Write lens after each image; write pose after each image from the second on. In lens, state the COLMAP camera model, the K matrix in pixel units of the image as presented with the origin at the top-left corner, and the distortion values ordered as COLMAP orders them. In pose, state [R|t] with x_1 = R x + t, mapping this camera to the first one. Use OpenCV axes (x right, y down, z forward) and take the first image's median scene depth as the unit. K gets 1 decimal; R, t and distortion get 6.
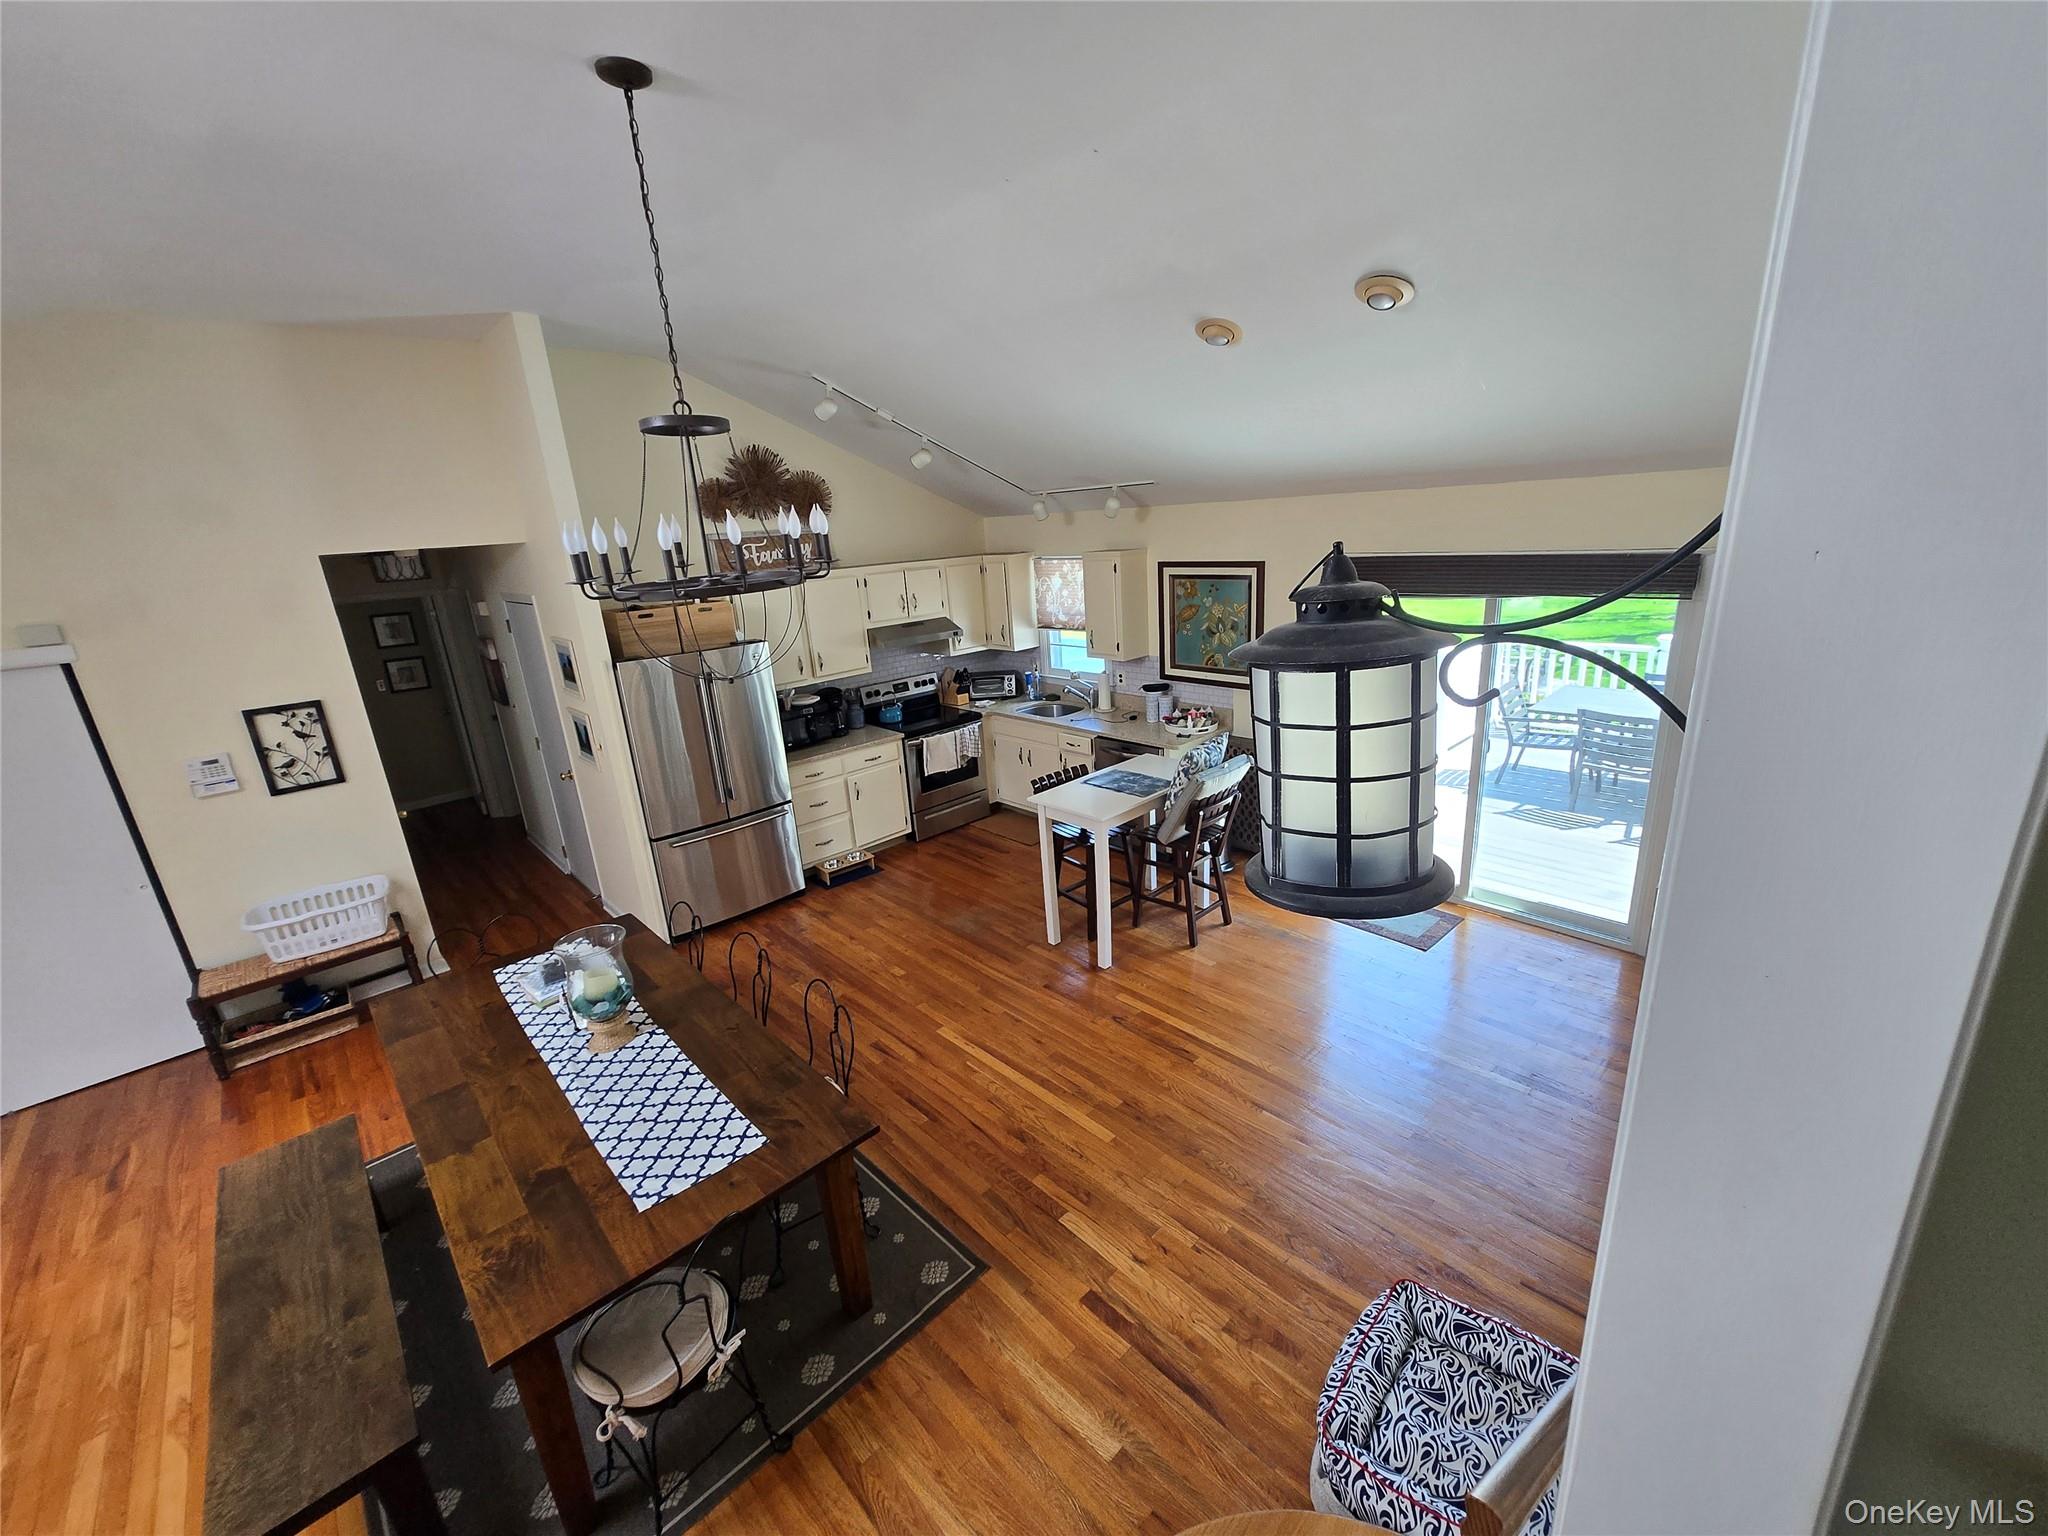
lens RADIAL K [[819.2, 0, 1042.6], [0, 819.2, 769.0], [0, 0, 1]] dist [-0.001506, -0.000124]
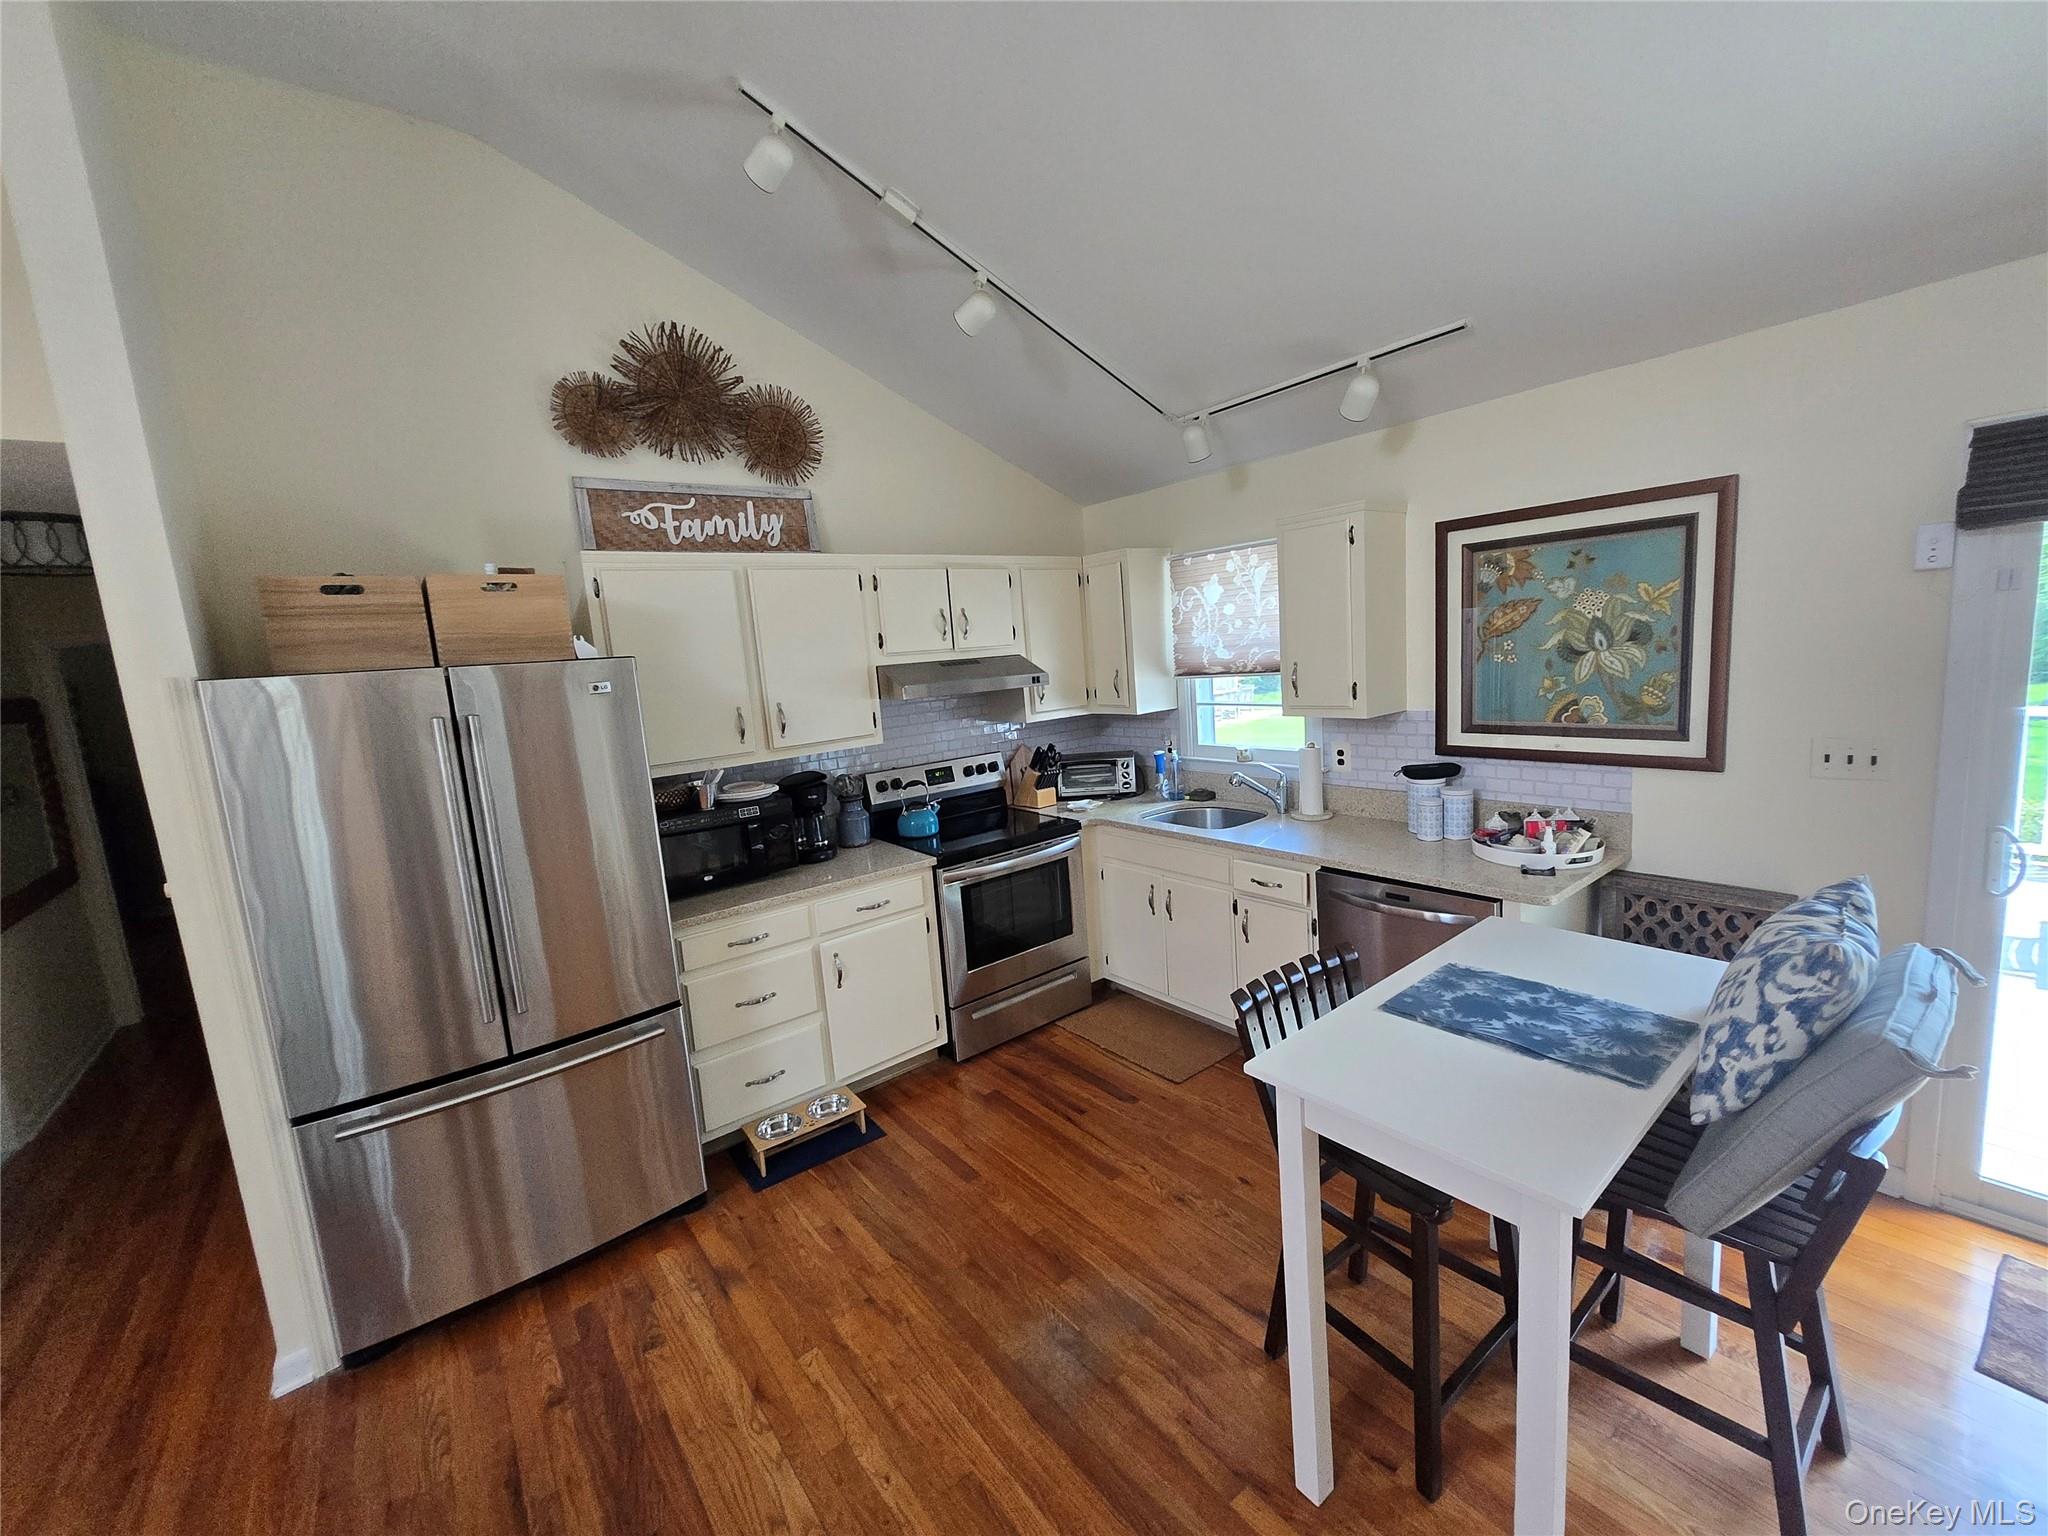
lens RADIAL K [[819.2, 0, 1042.8], [0, 819.2, 766.4], [0, 0, 1]] dist [-0.001506, -0.000124]
pose [[0.995688, 0.000992, -0.092755, -0.051769], [-0.014300, 0.989630, -0.142928, -0.026994], [0.091651, 0.143638, 0.985377, 0.479598]]
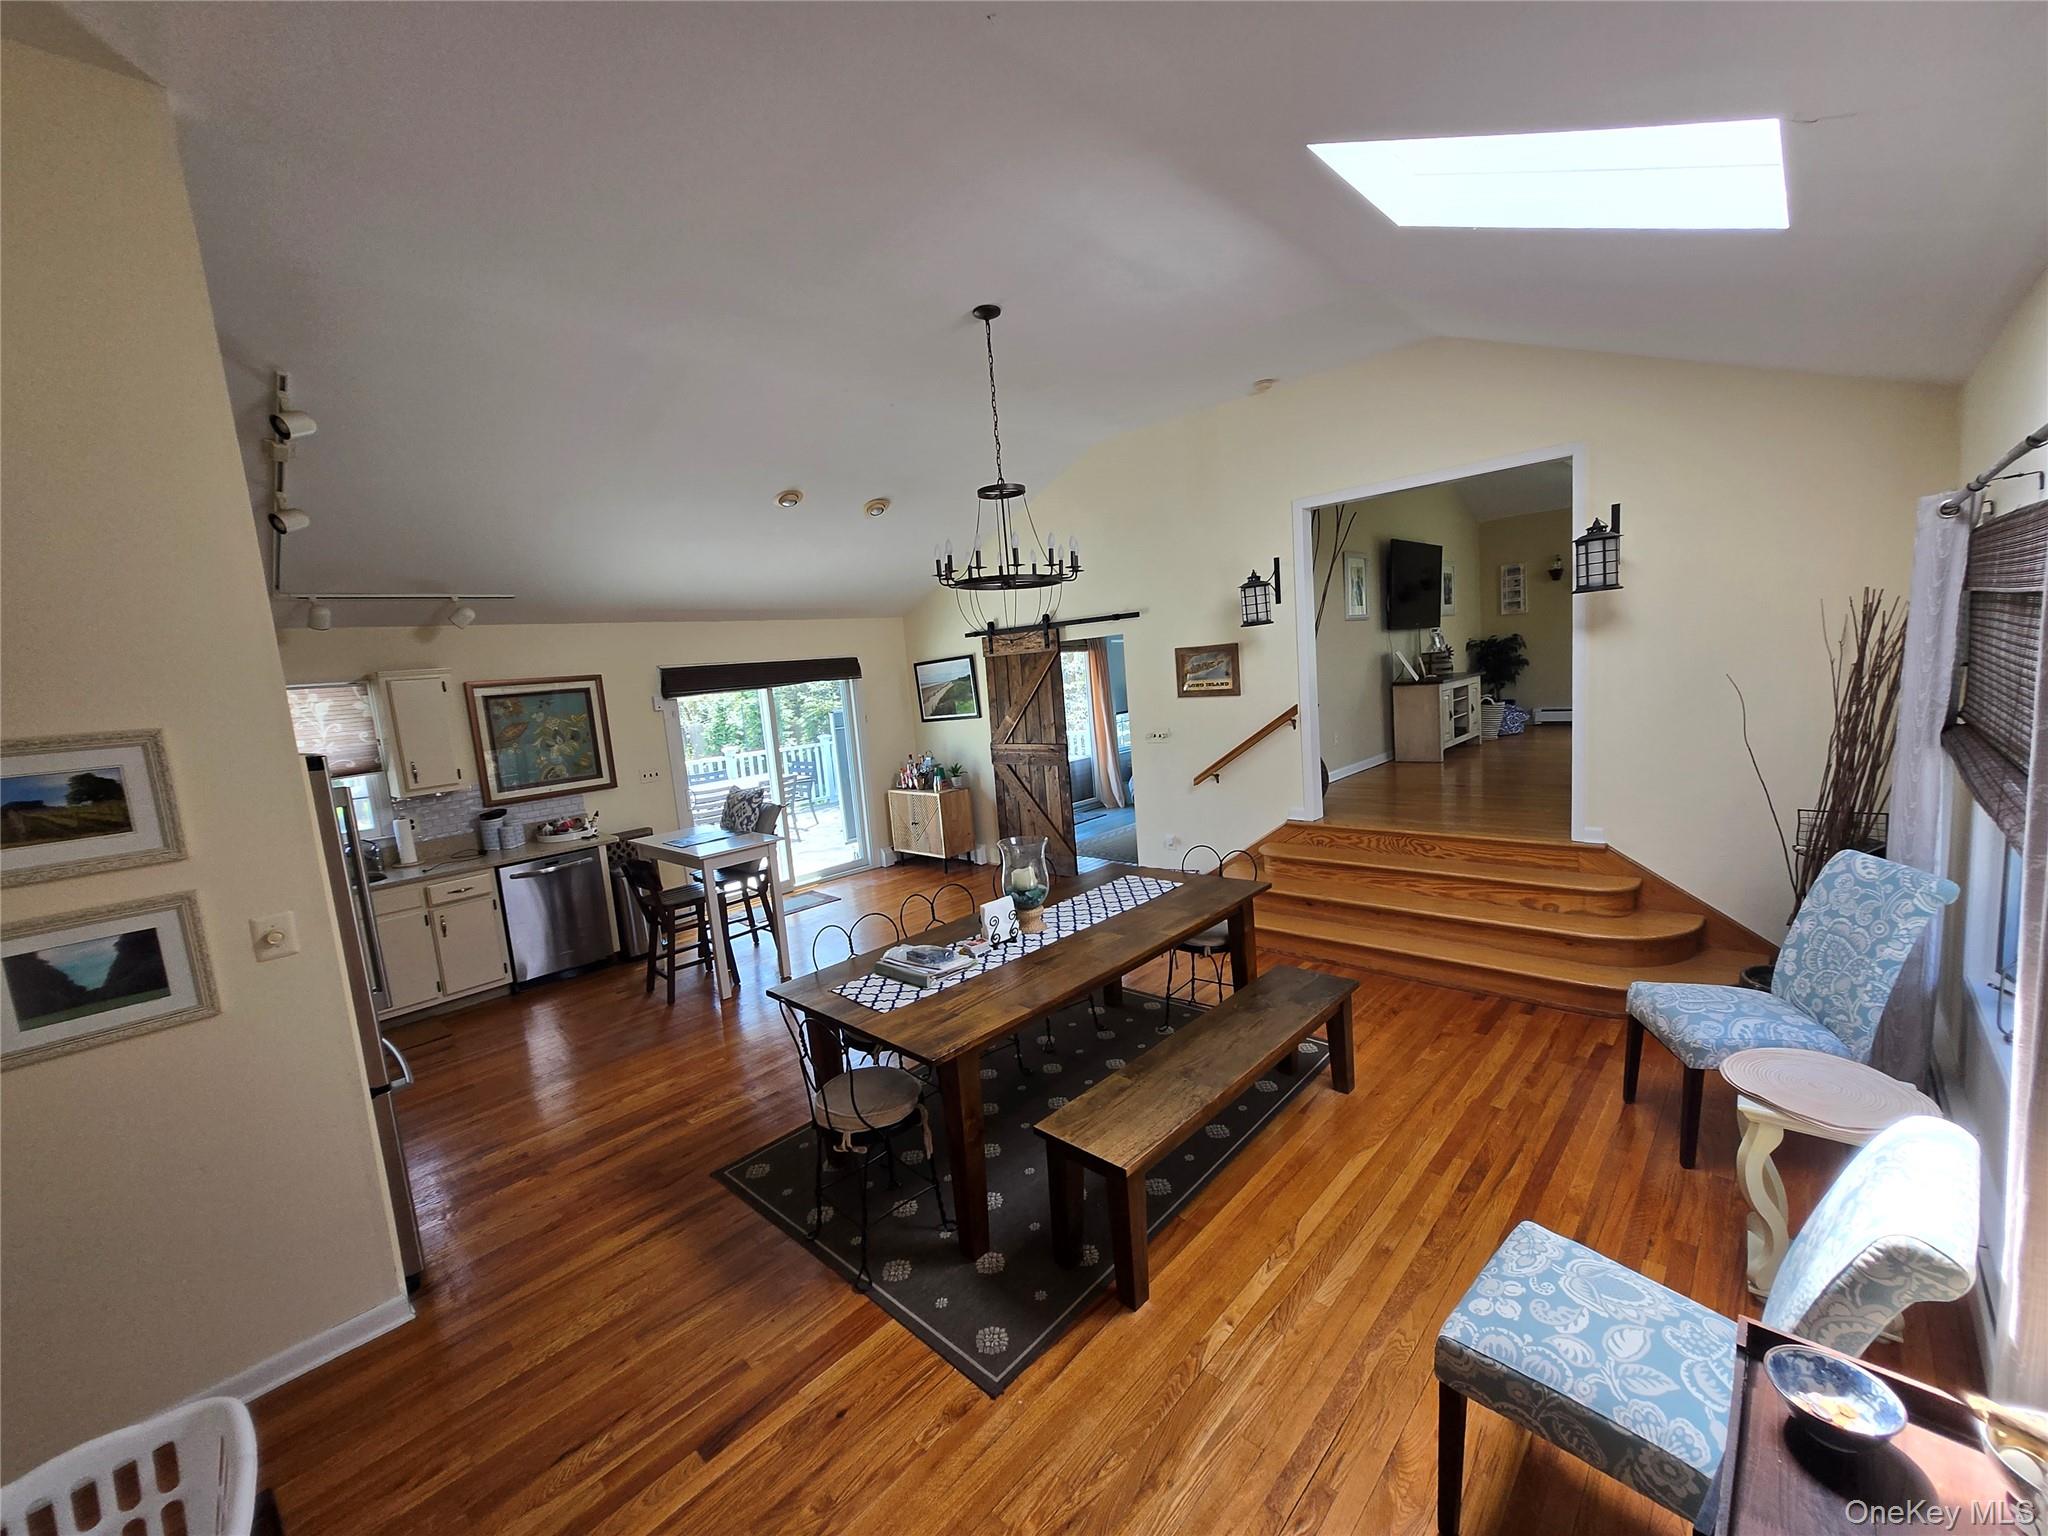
lens RADIAL K [[819.2, 0, 1043.8], [0, 819.2, 766.8], [0, 0, 1]] dist [-0.001506, -0.000124]
pose [[-0.045543, -0.065292, 0.996826, -0.796399], [0.370456, 0.925607, 0.077553, 0.008298], [-0.927733, 0.372812, -0.017967, 0.419014]]
